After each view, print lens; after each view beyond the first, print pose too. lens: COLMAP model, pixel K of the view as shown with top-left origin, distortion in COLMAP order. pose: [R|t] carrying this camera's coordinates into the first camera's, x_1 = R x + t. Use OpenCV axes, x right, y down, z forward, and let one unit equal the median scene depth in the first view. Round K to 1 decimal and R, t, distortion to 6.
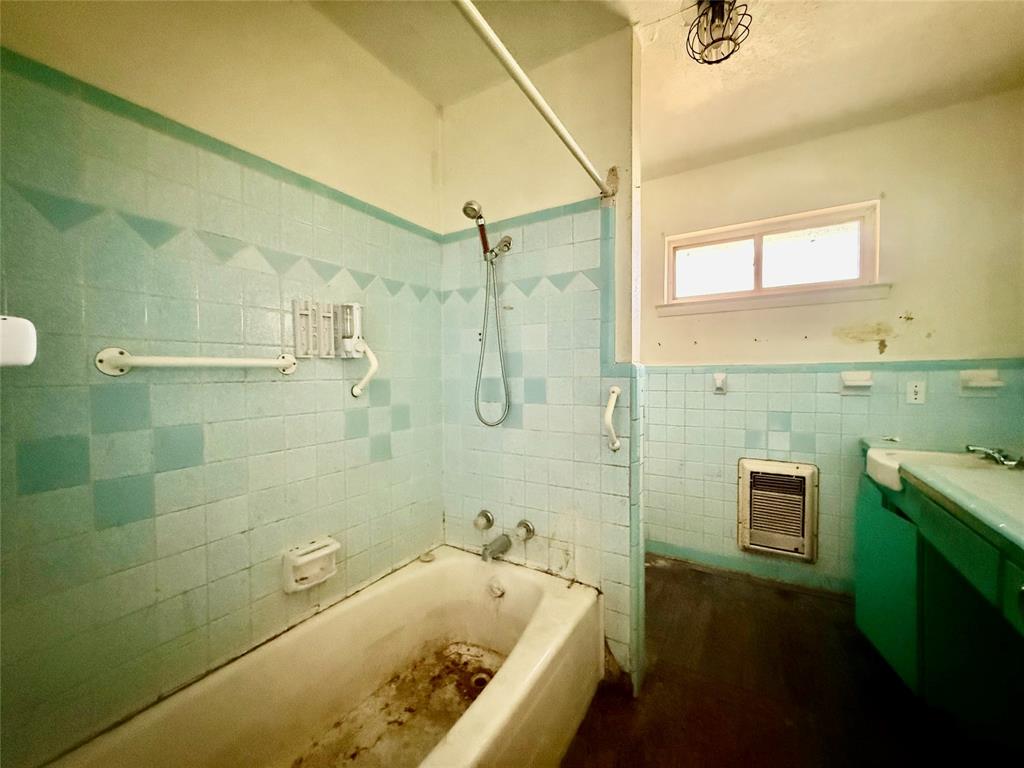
lens RADIAL K [[408.1, 0, 512.0], [0, 408.1, 384.0], [0, 0, 1]] dist [0.001698, 0.000243]
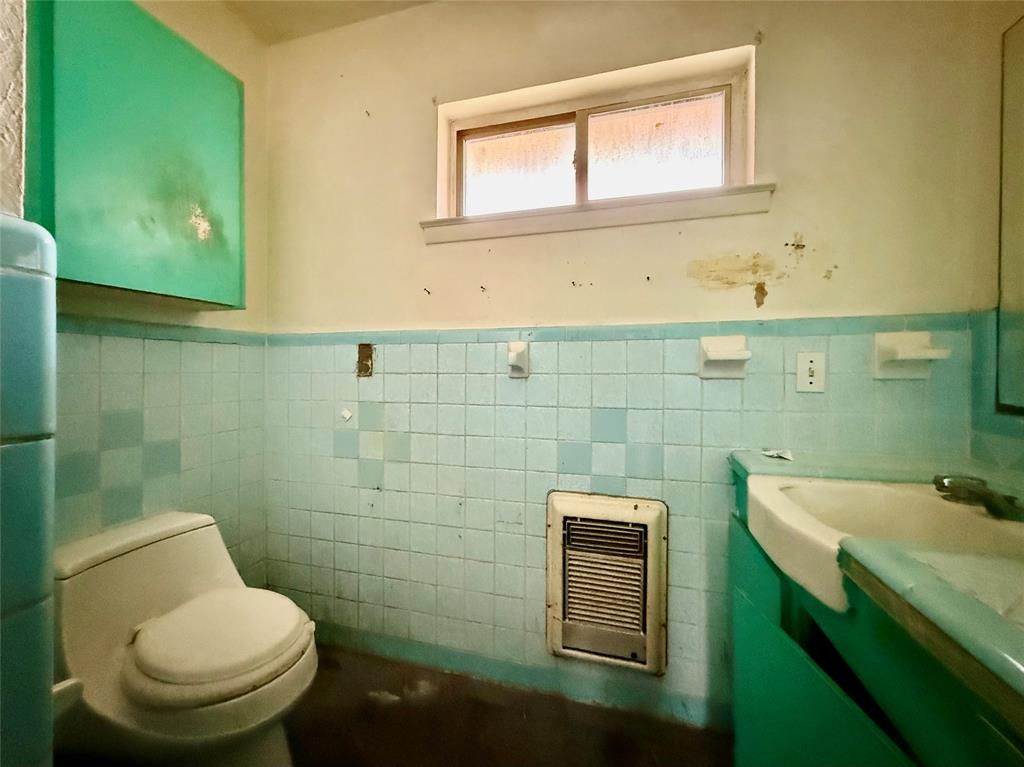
lens RADIAL K [[415.2, 0, 511.3], [0, 415.2, 369.2], [0, 0, 1]] dist [0.000042, 0.000013]
pose [[0.961000, 0.008804, 0.276408, 0.380773], [-0.003582, 0.999806, -0.019393, 0.026673], [-0.276525, 0.017647, 0.960845, 0.503160]]
